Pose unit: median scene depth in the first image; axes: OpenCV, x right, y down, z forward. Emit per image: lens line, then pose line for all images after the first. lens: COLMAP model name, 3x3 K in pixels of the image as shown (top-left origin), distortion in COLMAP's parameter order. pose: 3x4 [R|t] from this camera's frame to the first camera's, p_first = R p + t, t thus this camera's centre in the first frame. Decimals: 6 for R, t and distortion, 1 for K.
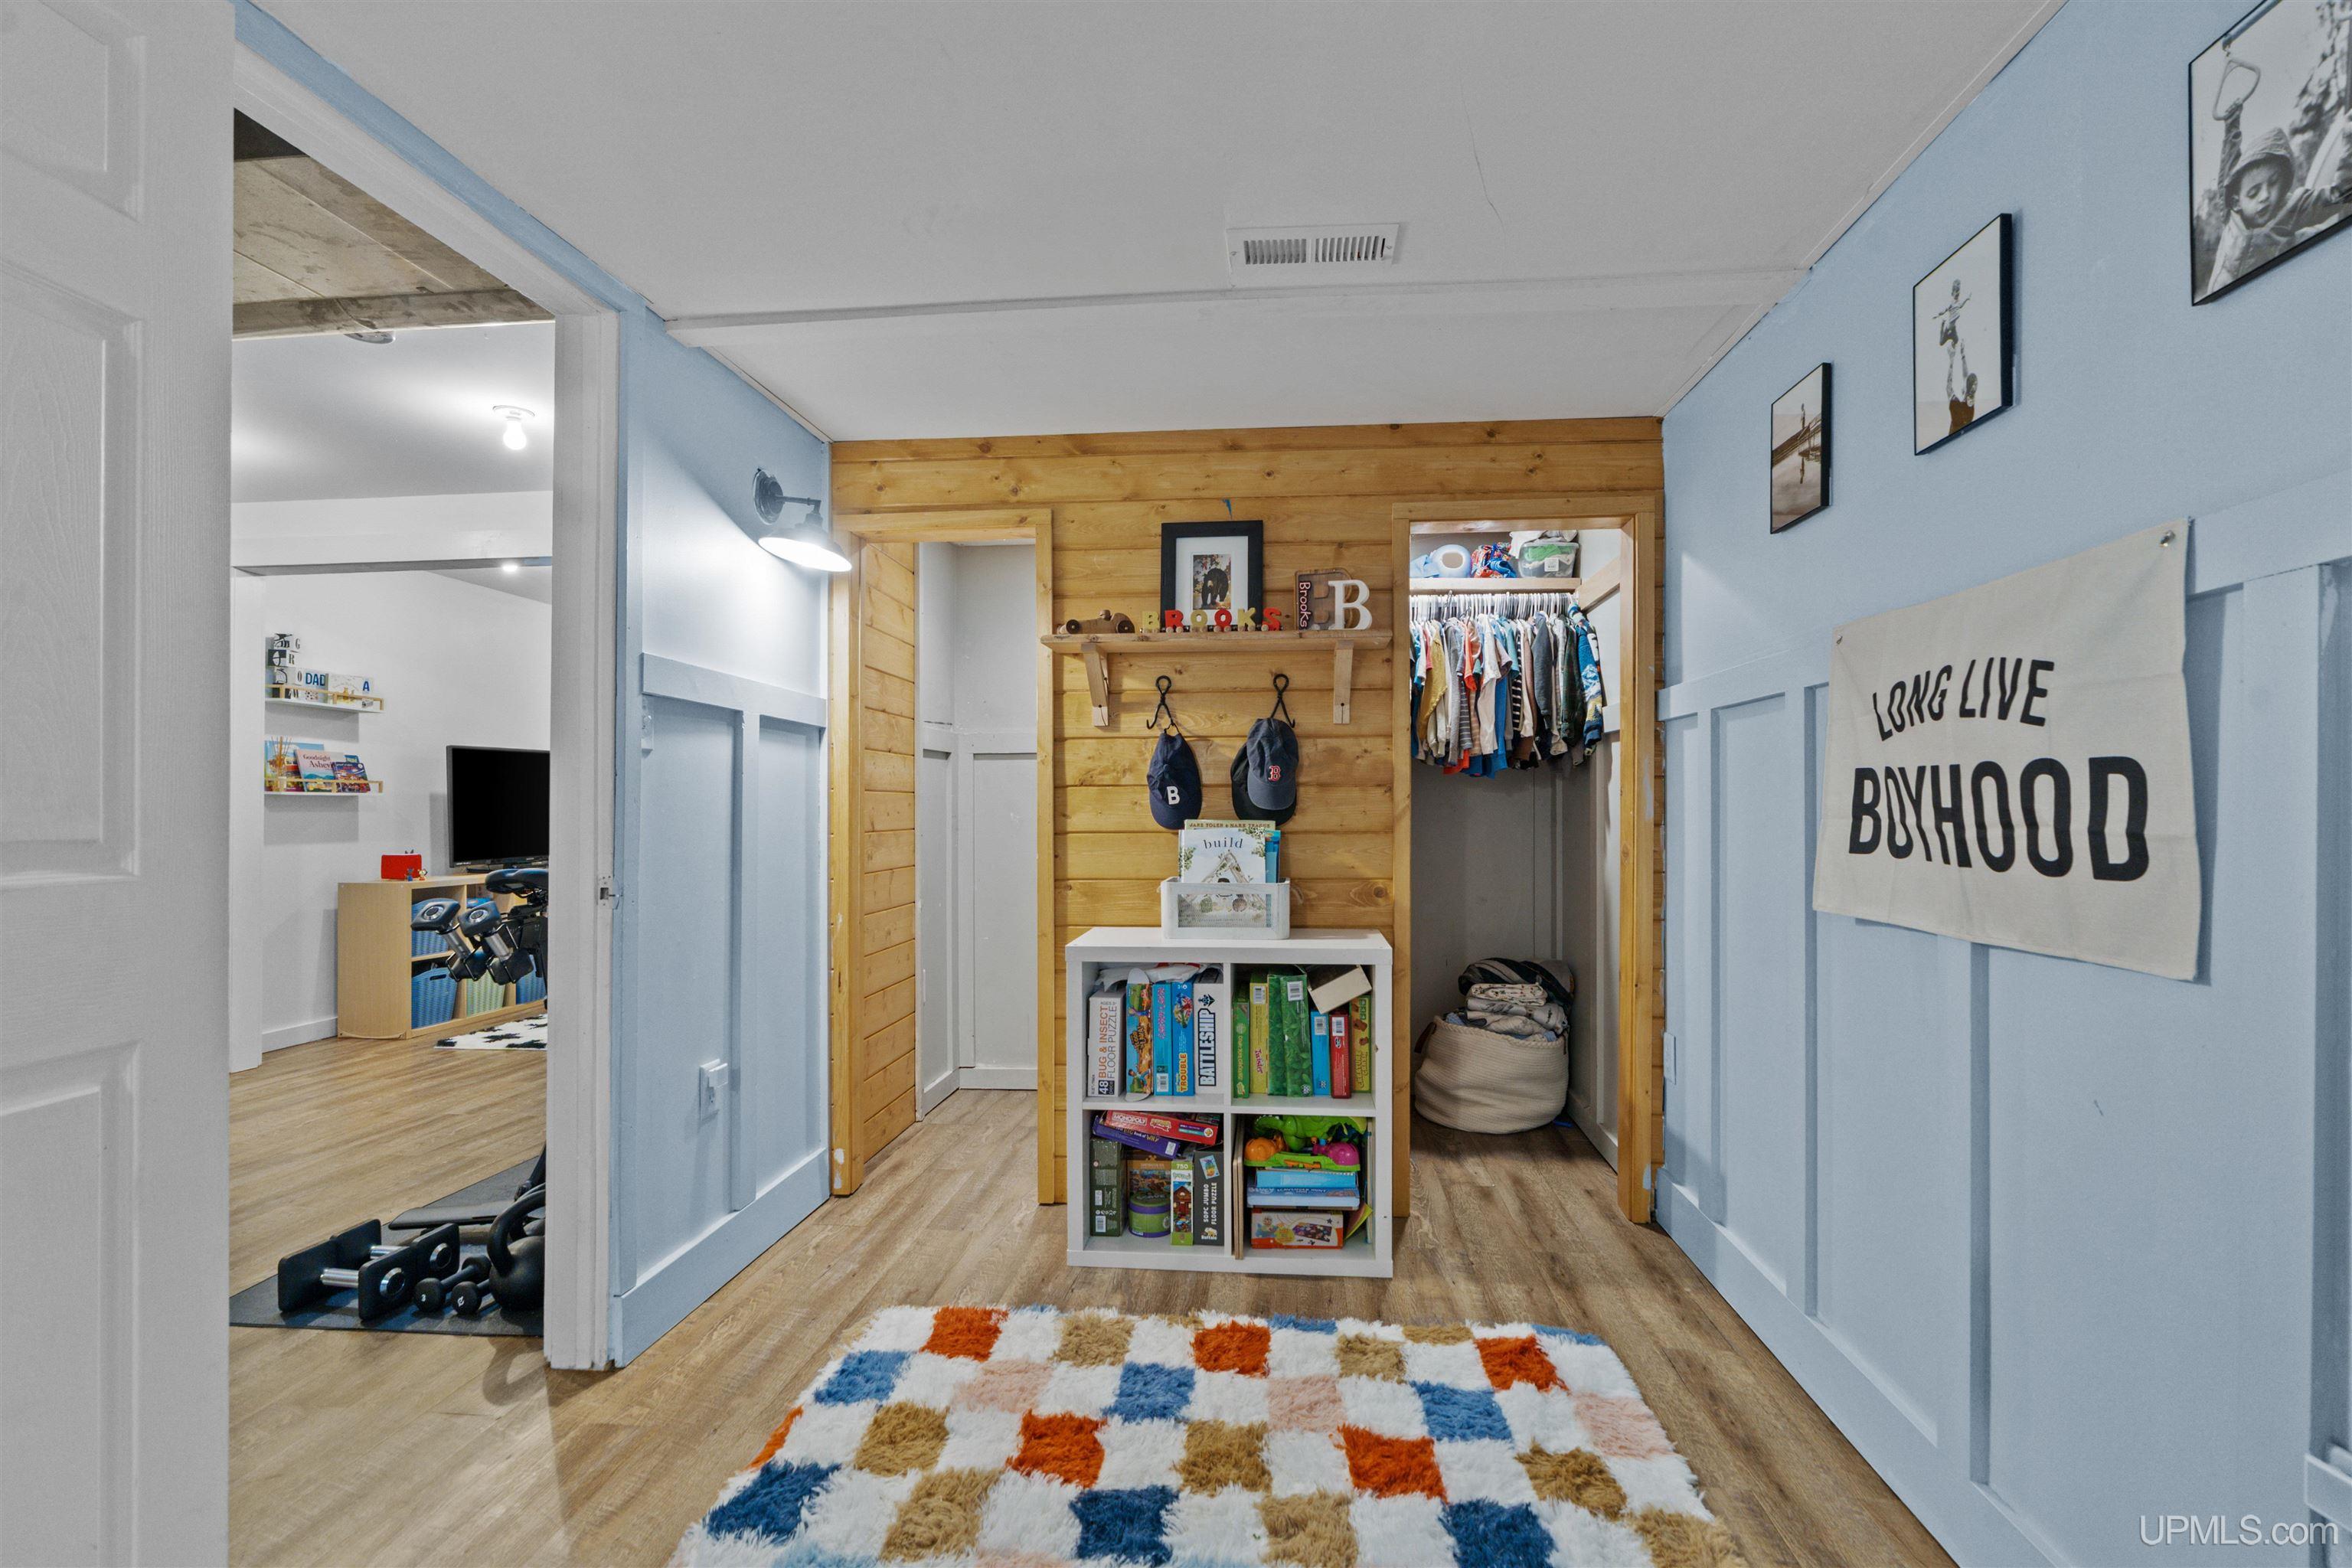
lens RADIAL K [[1100.7, 0, 1177.3], [0, 1100.7, 802.5], [0, 0, 1]] dist [-0.010311, 0.002061]
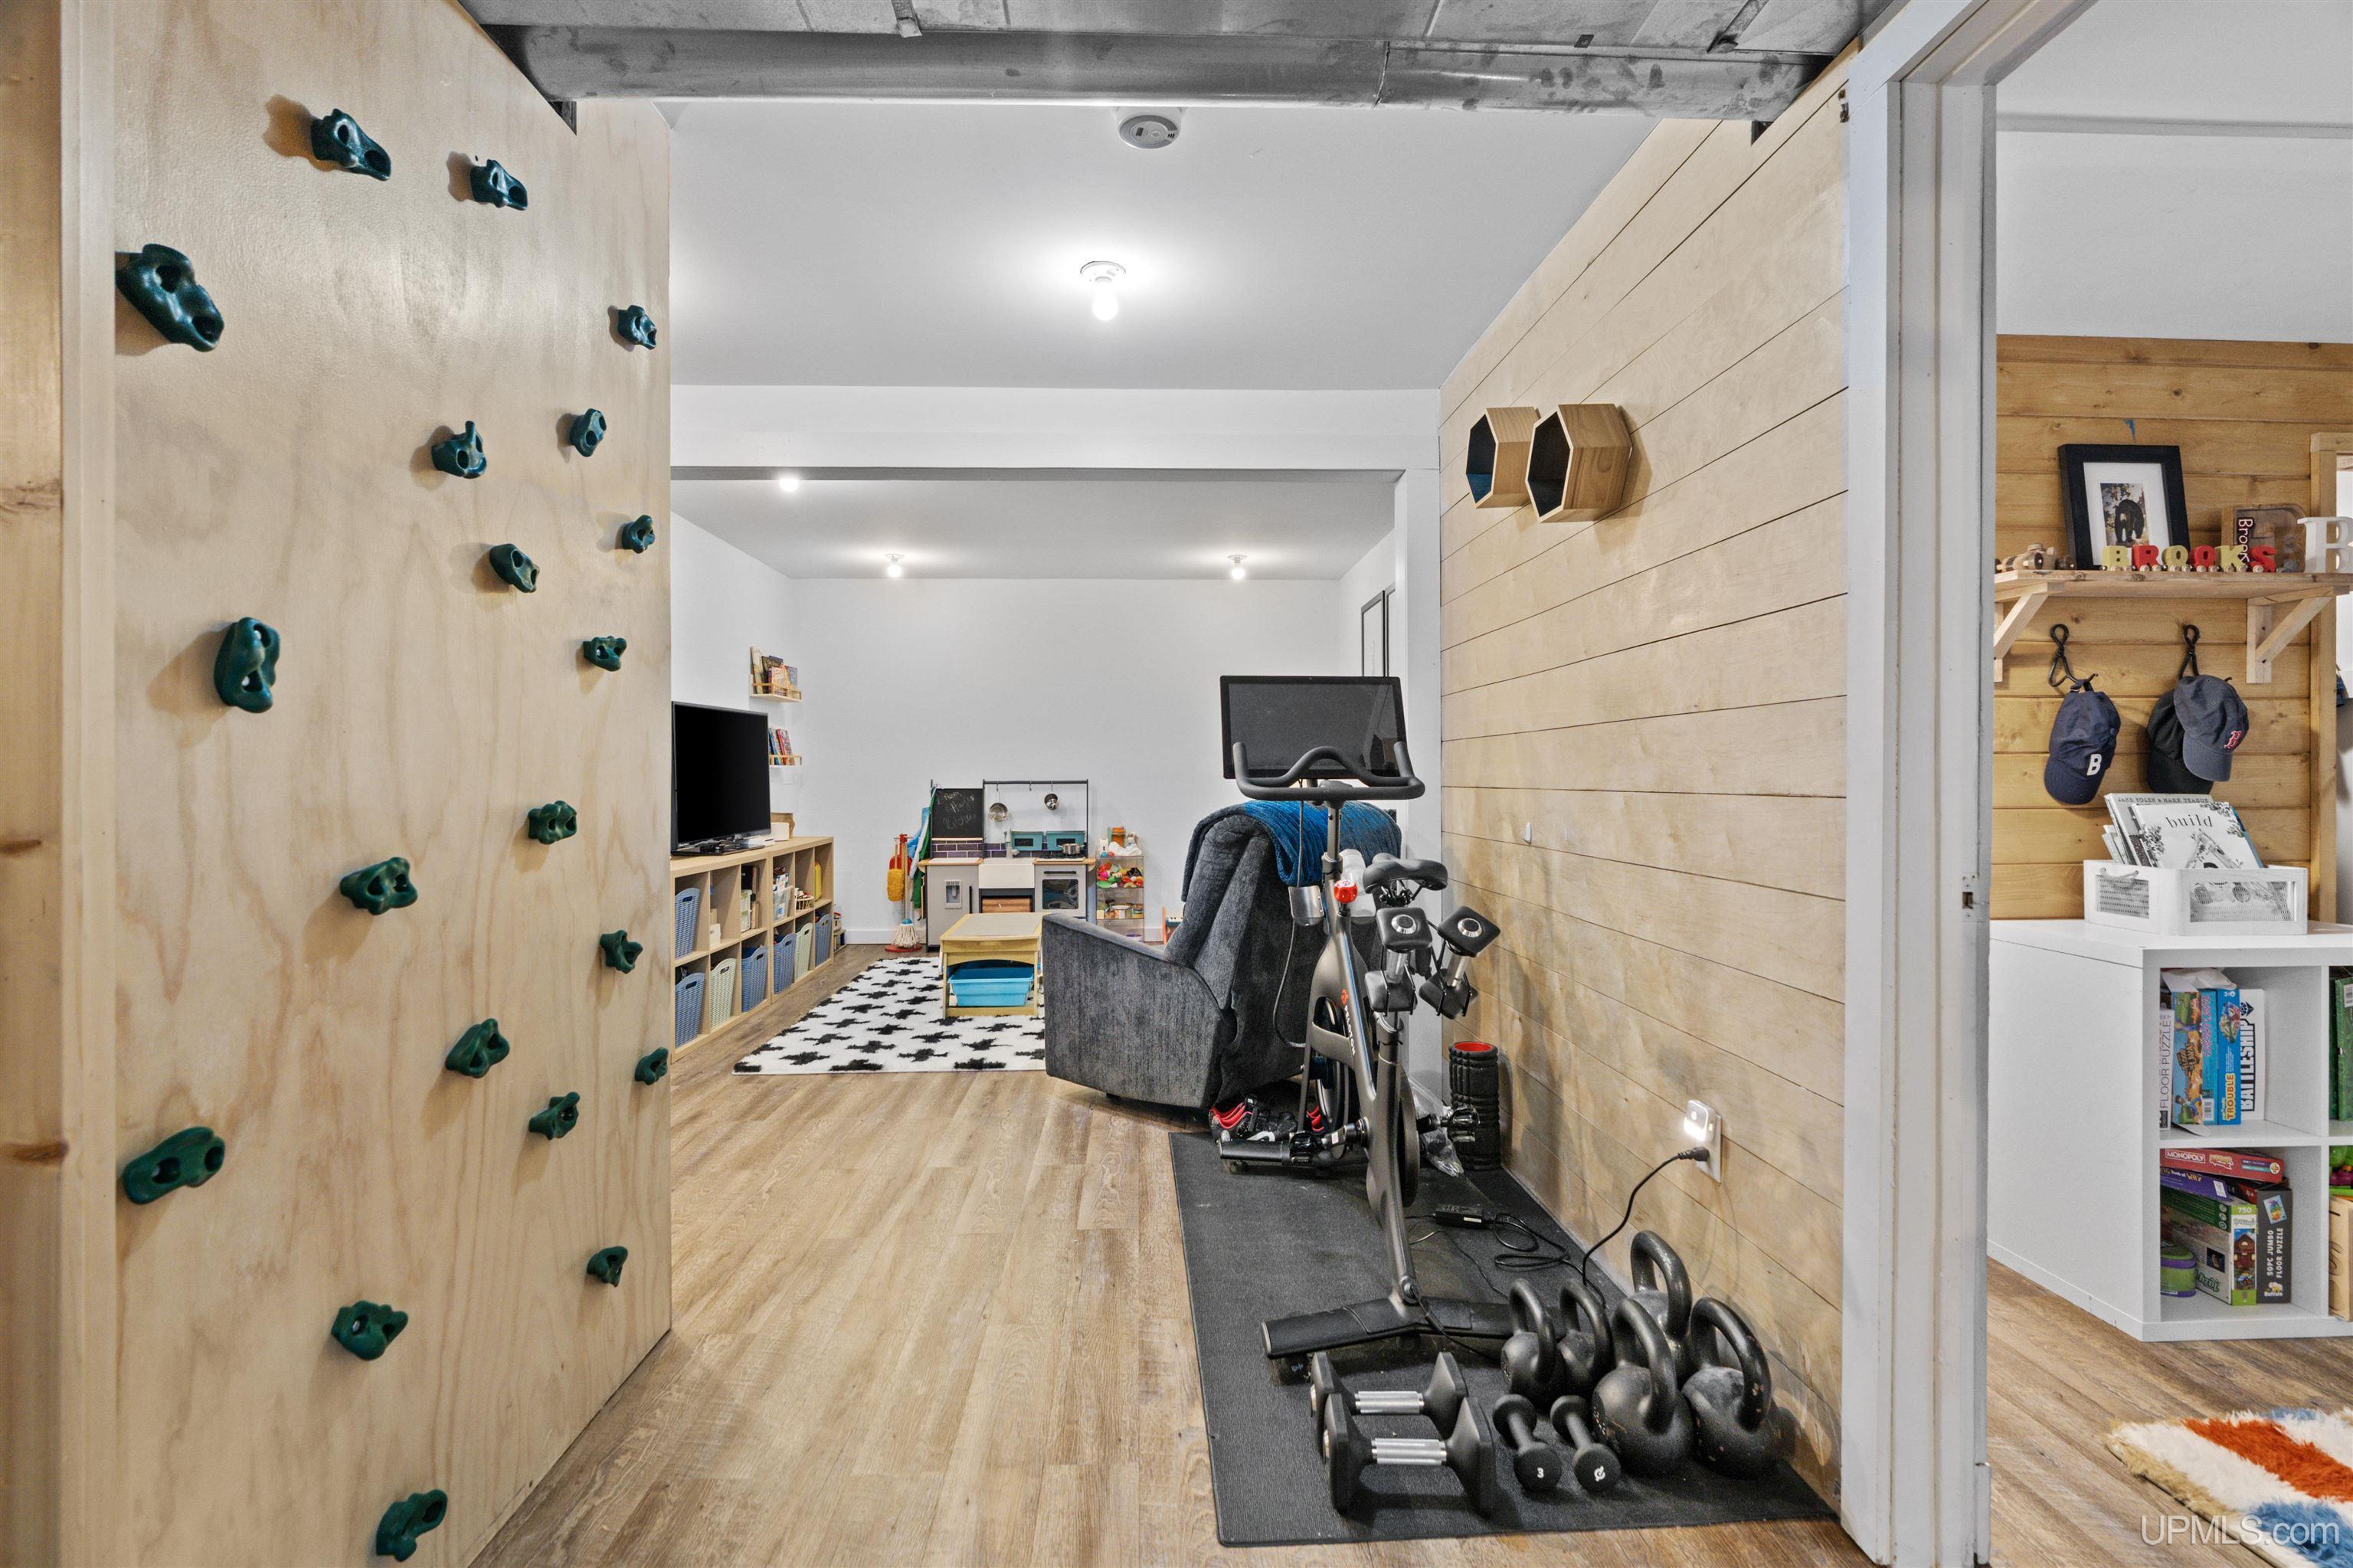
lens RADIAL K [[1101.2, 0, 1176.1], [0, 1101.2, 773.8], [0, 0, 1]] dist [-0.010311, 0.002061]
pose [[0.989913, 0.003088, 0.141643, -0.819196], [-0.002939, 0.999995, -0.001263, 0.003334], [-0.141646, 0.000834, 0.989917, 0.265162]]
